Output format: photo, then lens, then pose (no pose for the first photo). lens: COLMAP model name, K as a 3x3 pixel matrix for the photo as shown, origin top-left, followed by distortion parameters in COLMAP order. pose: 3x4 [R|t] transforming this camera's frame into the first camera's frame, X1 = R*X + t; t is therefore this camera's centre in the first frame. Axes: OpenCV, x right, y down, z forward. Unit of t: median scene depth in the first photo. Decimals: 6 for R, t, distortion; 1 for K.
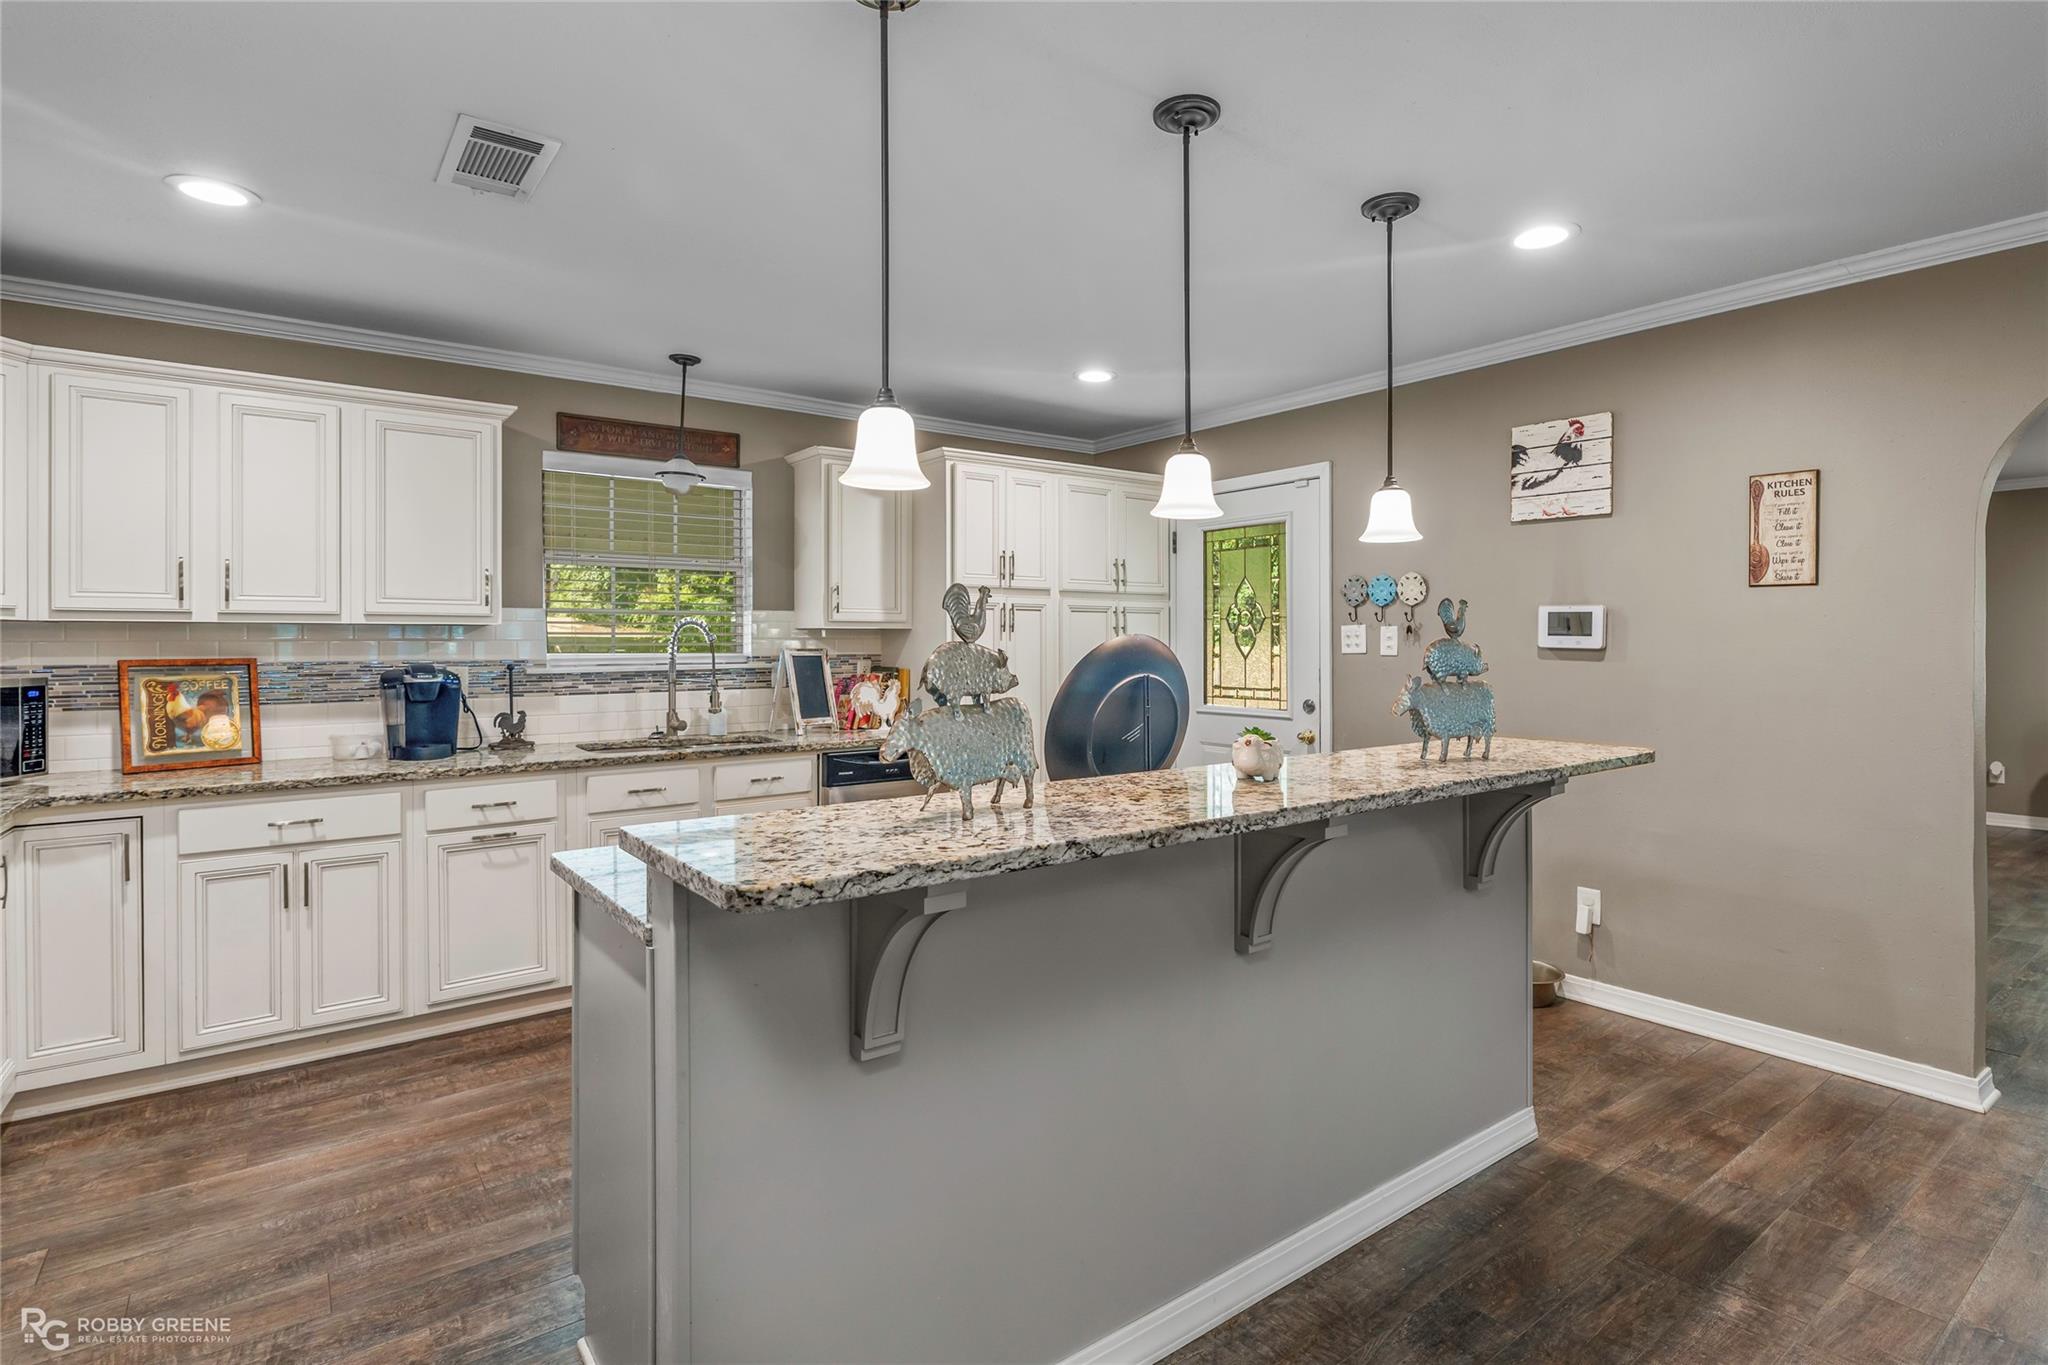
lens RADIAL K [[1009.4, 0, 1010.3], [0, 1009.4, 635.9], [0, 0, 1]] dist [-0.002466, -0.001465]
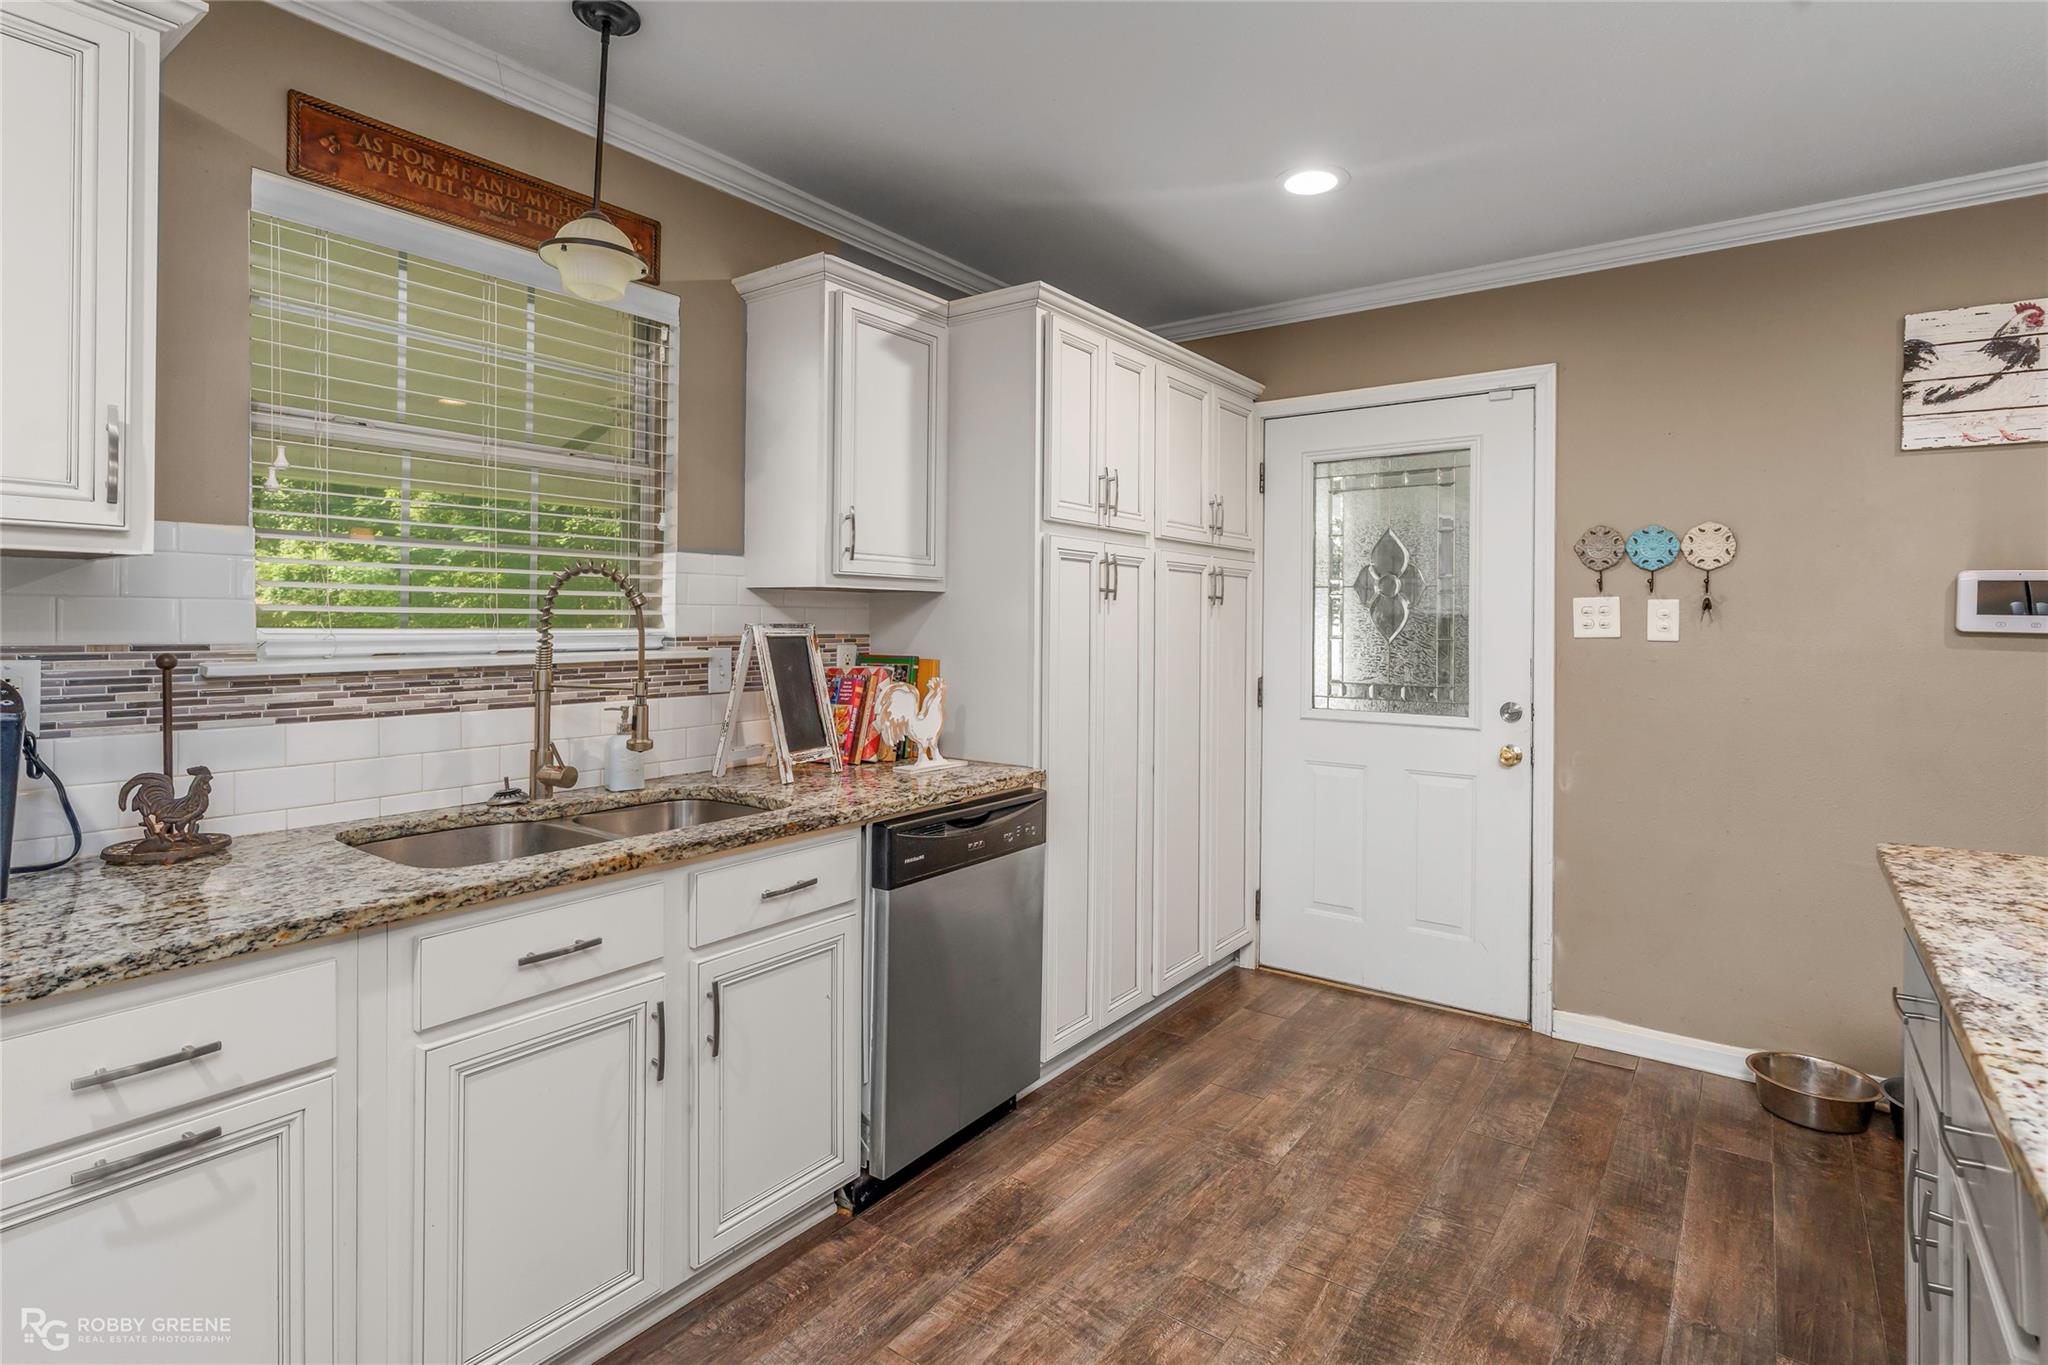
lens RADIAL K [[1009.4, 0, 1013.5], [0, 1009.4, 621.2], [0, 0, 1]] dist [-0.002466, -0.001465]
pose [[0.956170, 0.009305, 0.292665, -0.263745], [-0.011876, 0.999905, 0.007008, 0.006484], [-0.292572, -0.010176, 0.956189, 0.466536]]
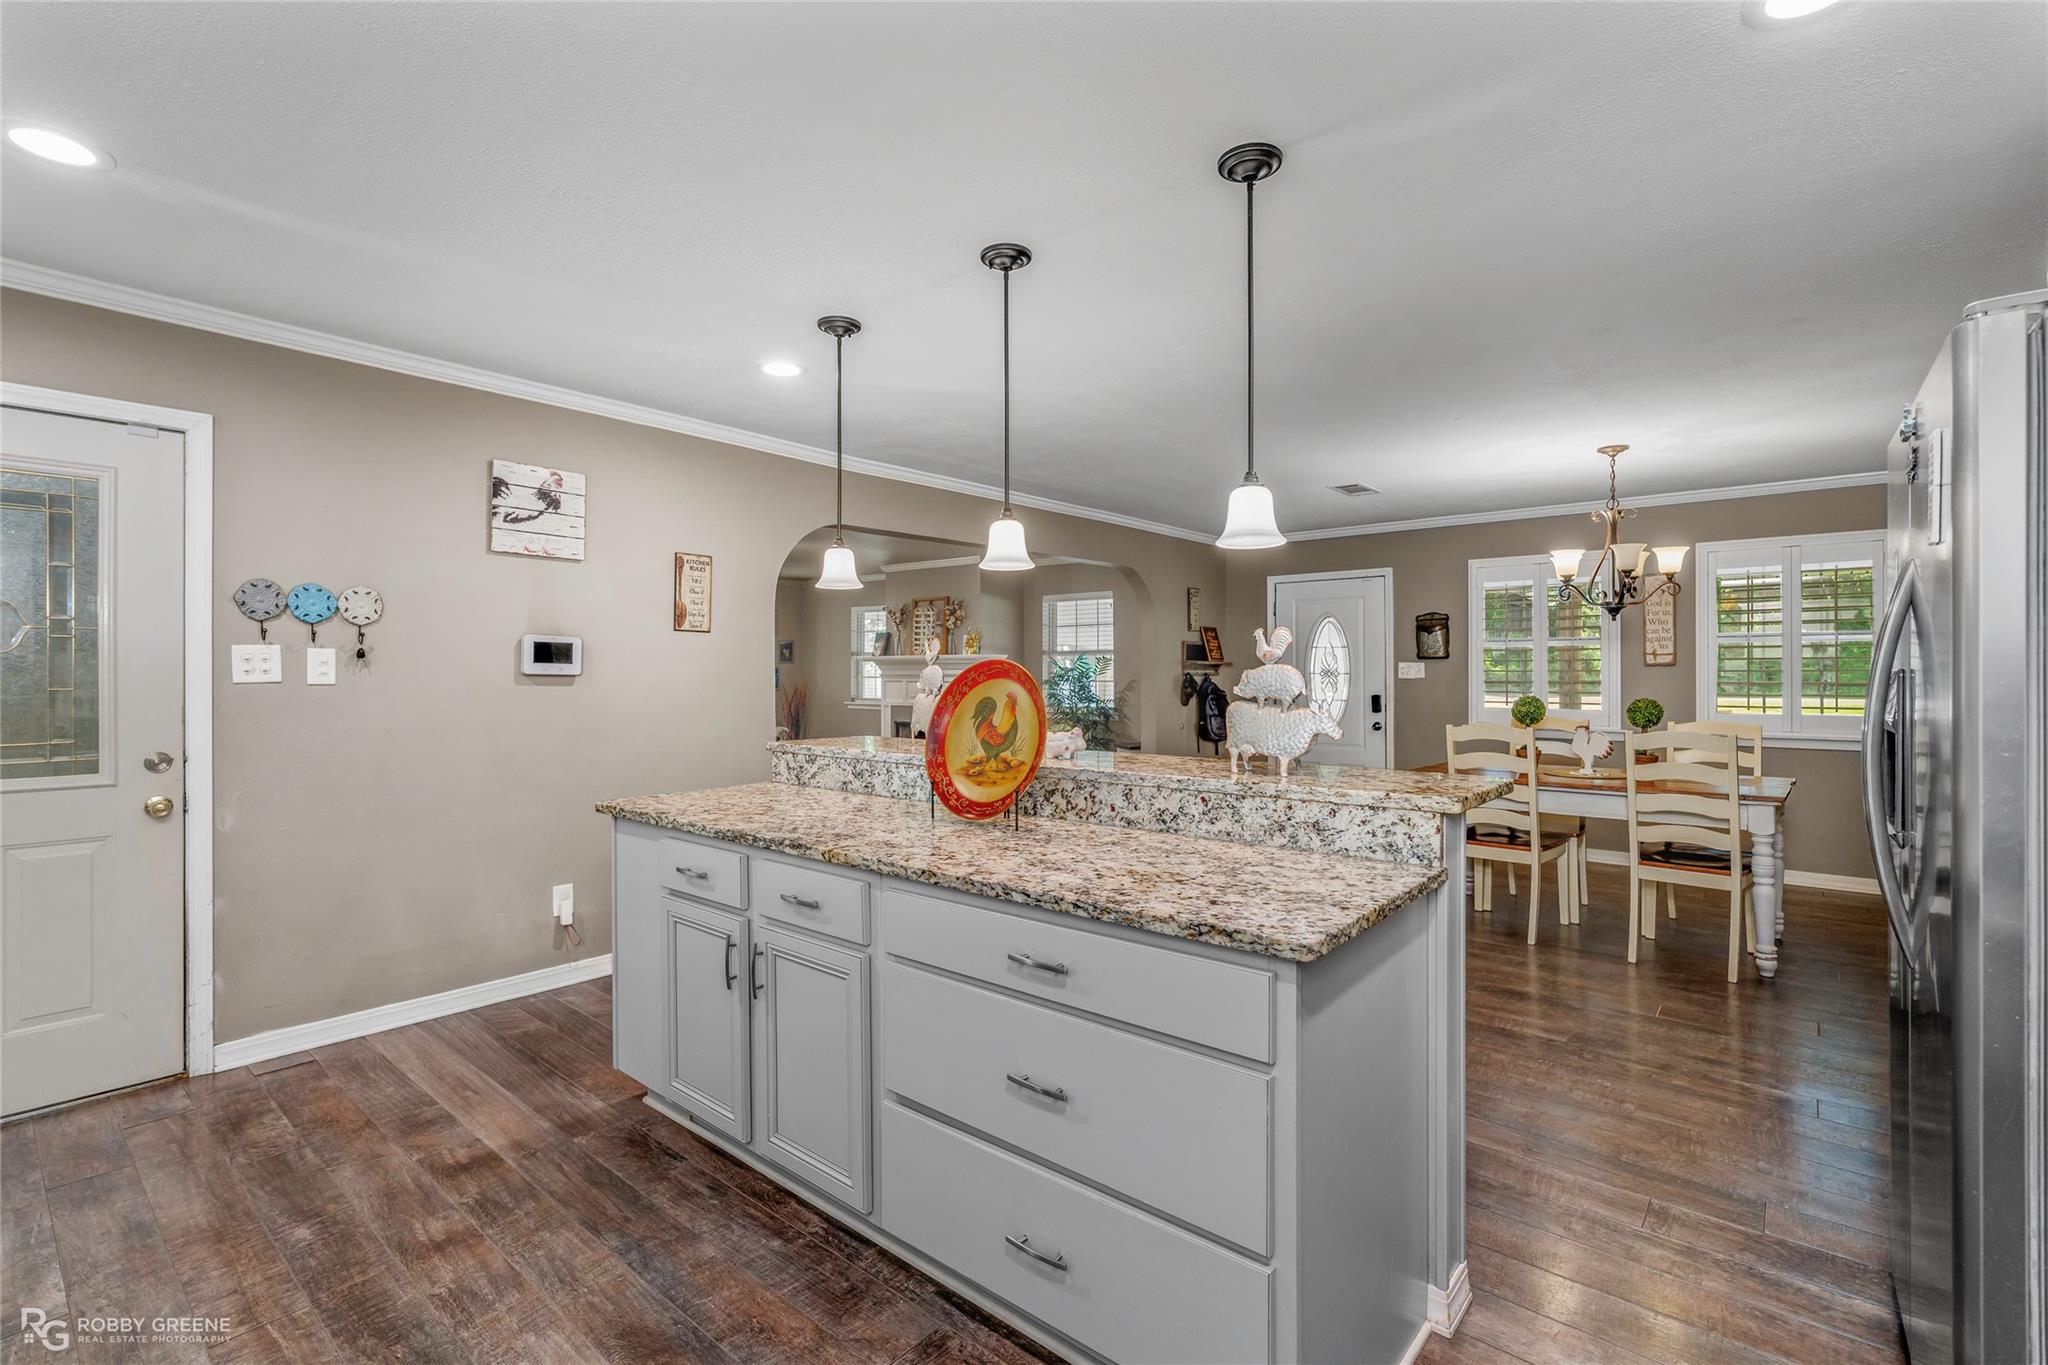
lens RADIAL K [[930.5, 0, 1018.8], [0, 930.5, 668.4], [0, 0, 1]] dist [0.004160, 0.000512]
pose [[-0.220924, 0.007614, 0.975261, -0.487717], [-0.008816, 0.999913, -0.009804, 0.009362], [-0.975251, -0.010763, -0.220838, 0.623086]]
